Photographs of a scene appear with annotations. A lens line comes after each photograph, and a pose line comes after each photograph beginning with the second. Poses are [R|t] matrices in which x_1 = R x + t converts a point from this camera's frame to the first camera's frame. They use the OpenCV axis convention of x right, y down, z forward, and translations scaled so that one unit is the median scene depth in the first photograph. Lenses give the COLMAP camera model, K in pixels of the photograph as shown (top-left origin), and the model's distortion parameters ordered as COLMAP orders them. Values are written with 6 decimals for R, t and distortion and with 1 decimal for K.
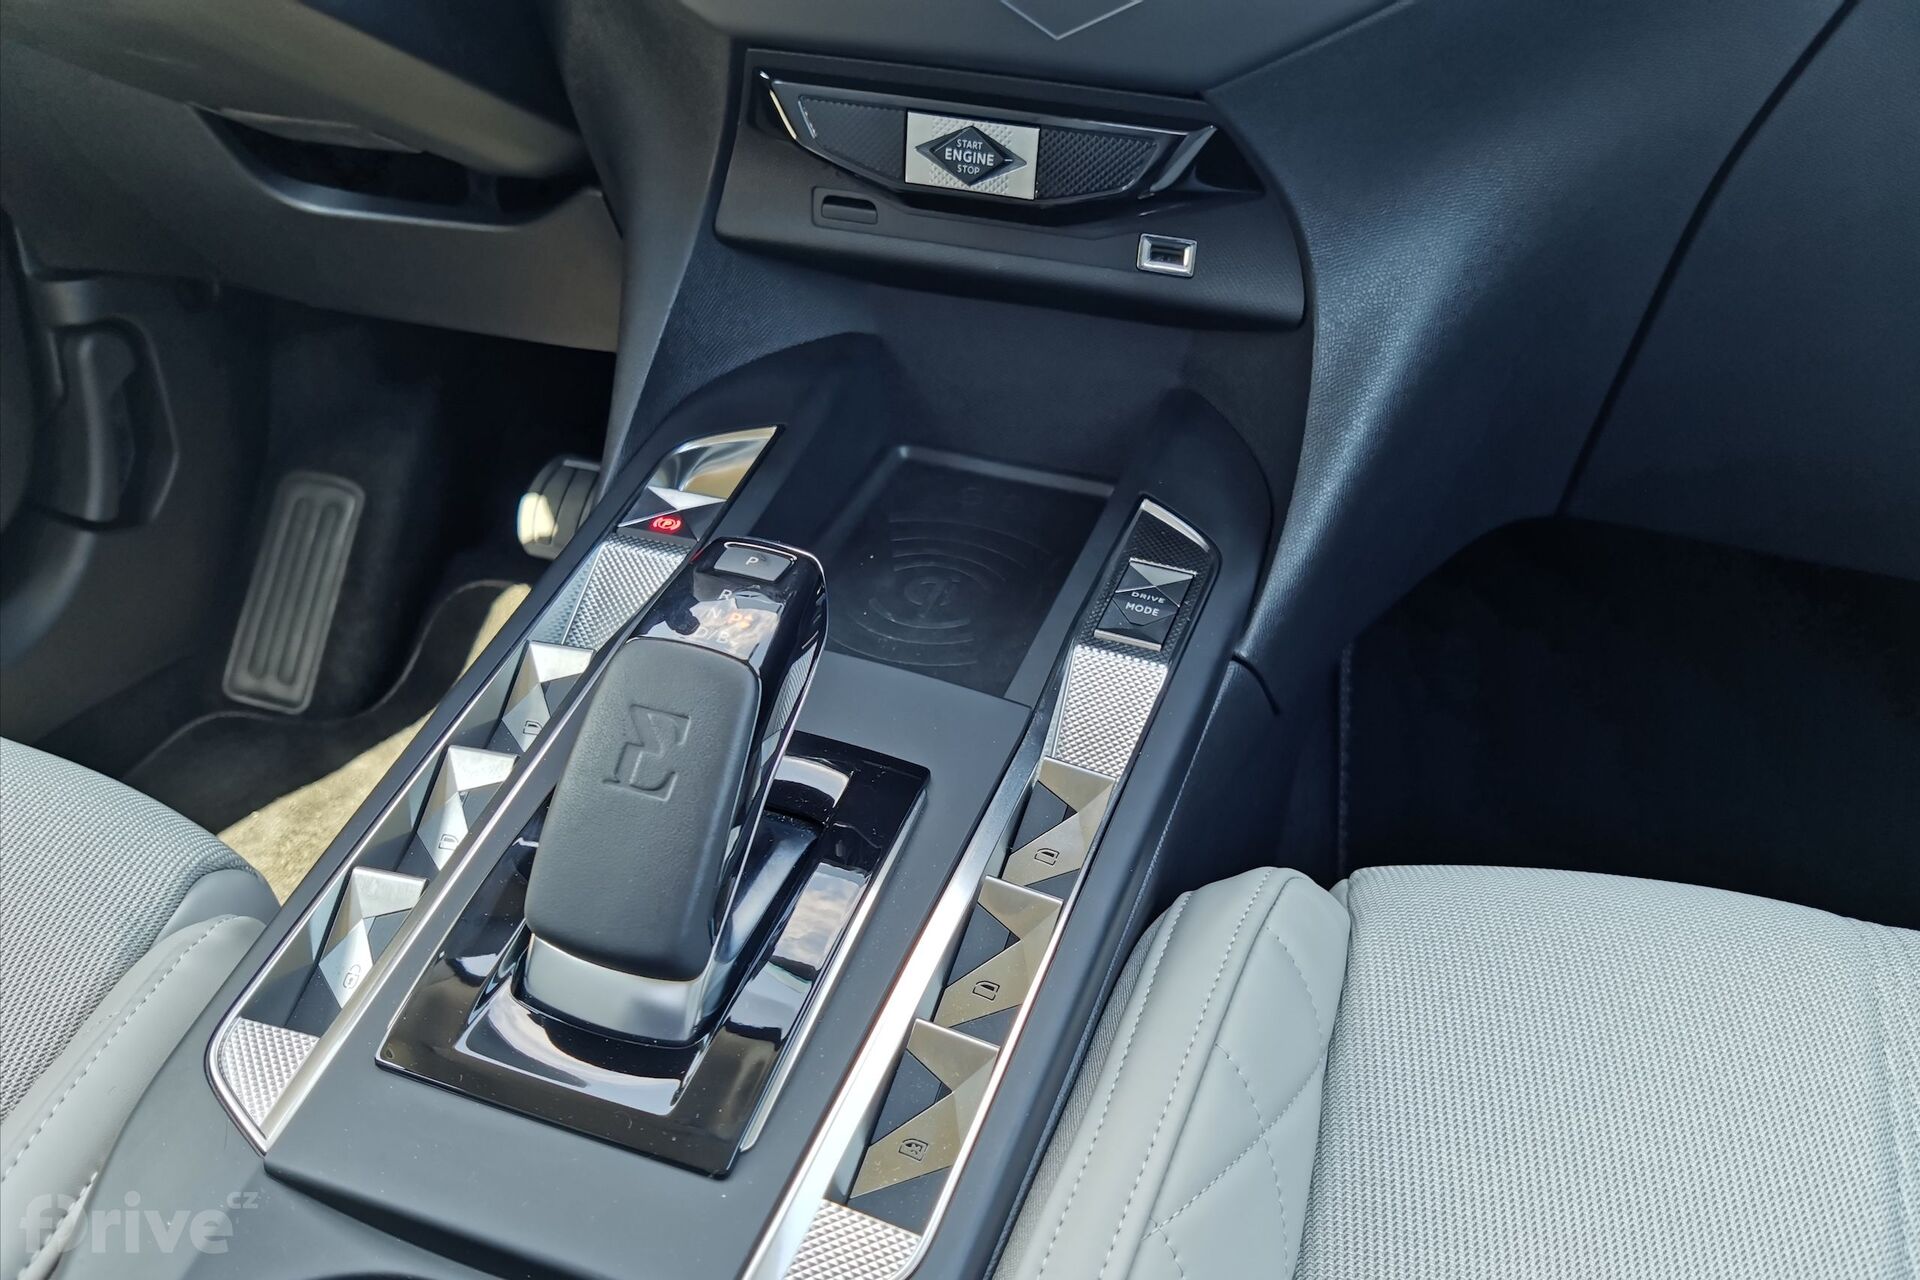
lens RADIAL K [[1501.3, 0, 941.8], [0, 1501.3, 708.5], [0, 0, 1]] dist [0.013924, -0.085269]
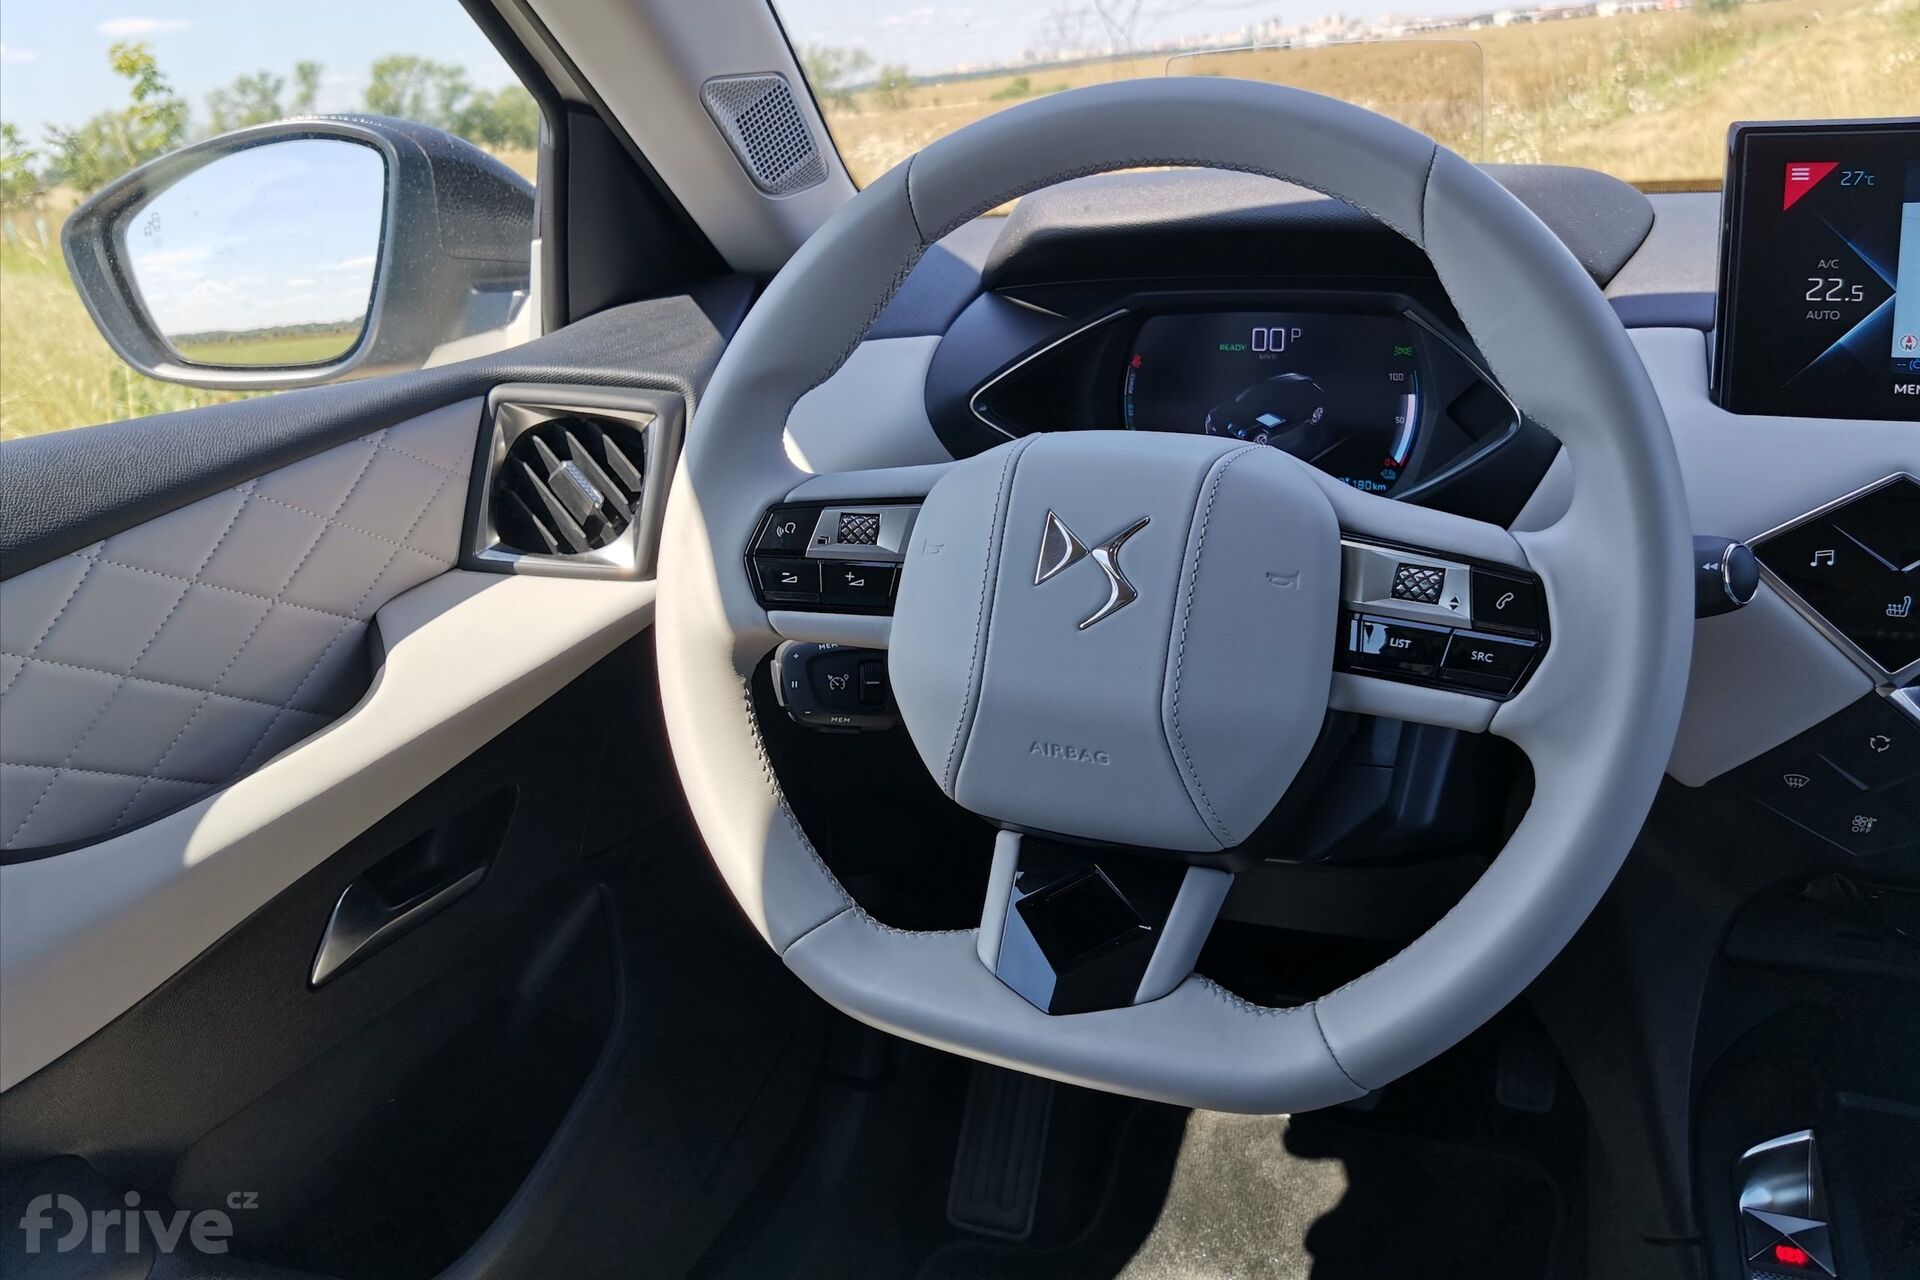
lens RADIAL K [[1501.3, 0, 955.7], [0, 1501.3, 567.4], [0, 0, 1]] dist [0.013924, -0.085269]
pose [[0.992151, -0.077182, -0.098386, -0.712928], [0.049757, 0.965489, -0.255648, -0.401497], [0.114722, 0.248746, 0.961751, -0.309814]]
